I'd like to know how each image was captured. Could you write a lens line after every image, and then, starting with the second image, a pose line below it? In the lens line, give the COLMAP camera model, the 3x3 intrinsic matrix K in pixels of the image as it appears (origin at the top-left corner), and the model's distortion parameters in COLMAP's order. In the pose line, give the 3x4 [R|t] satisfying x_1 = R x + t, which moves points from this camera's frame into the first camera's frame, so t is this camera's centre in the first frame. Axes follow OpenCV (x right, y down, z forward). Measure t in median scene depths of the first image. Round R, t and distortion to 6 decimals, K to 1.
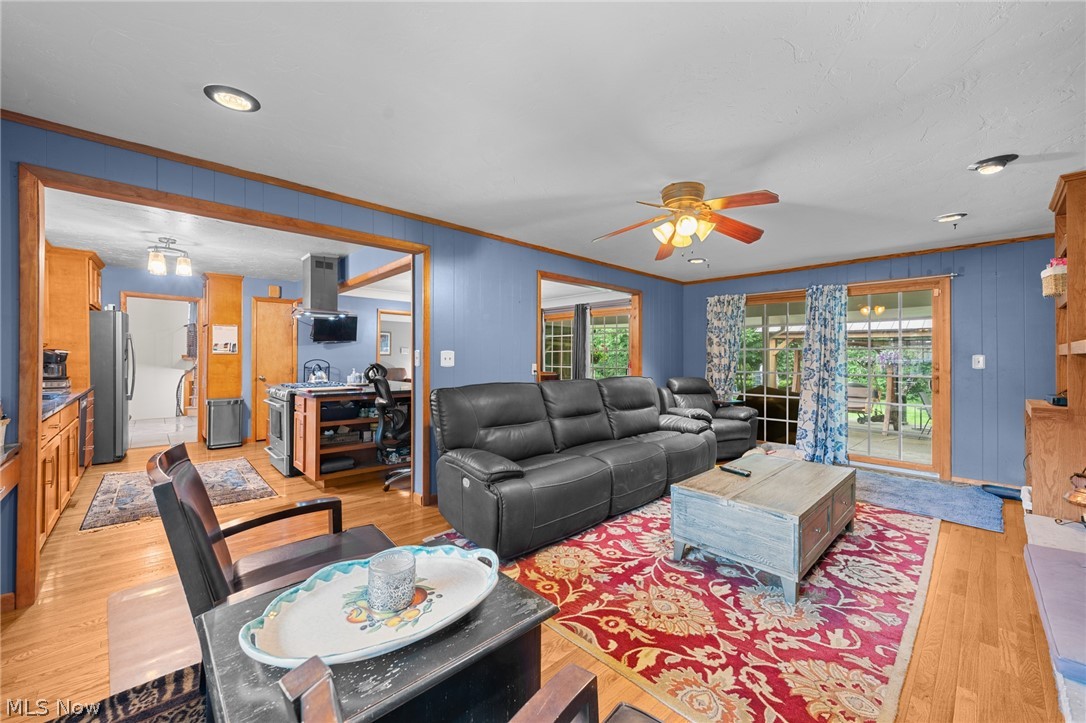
lens RADIAL K [[425.5, 0, 550.3], [0, 425.5, 356.3], [0, 0, 1]] dist [-0.003388, 0.000030]
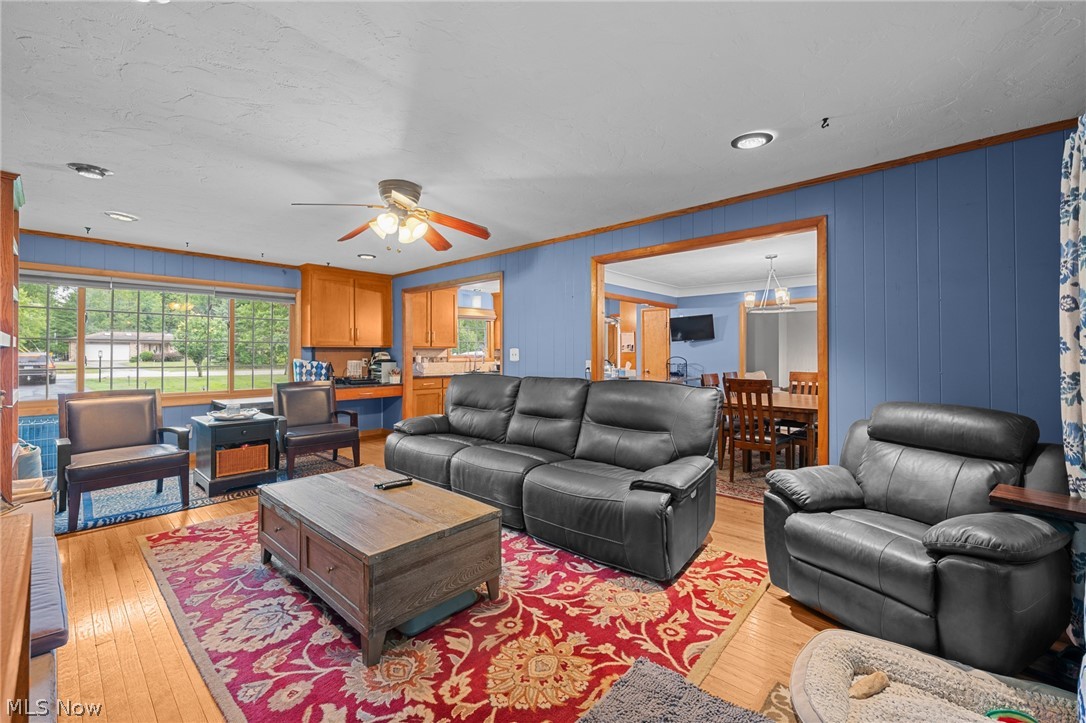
lens RADIAL K [[457.4, 0, 543.2], [0, 457.4, 347.5], [0, 0, 1]] dist [-0.002174, 0.000723]
pose [[0.055132, -0.020295, -0.998273, 1.303955], [0.001127, 0.999794, -0.020264, 0.013486], [0.998478, -0.000008, 0.055144, 1.178230]]
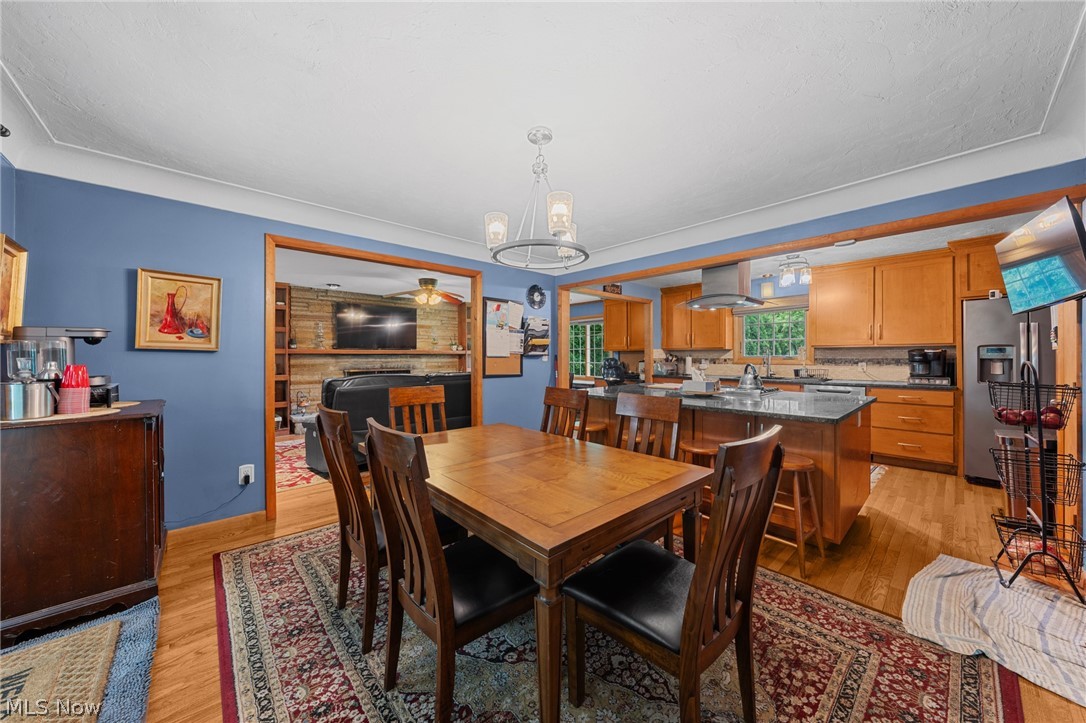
lens RADIAL K [[393.8, 0, 549.9], [0, 393.8, 354.1], [0, 0, 1]] dist [-0.001184, -0.000521]
pose [[-0.999994, -0.003503, 0.000583, -0.317827], [-0.003508, 0.999950, -0.009345, 0.013365], [-0.000550, -0.009347, -0.999956, 2.699340]]
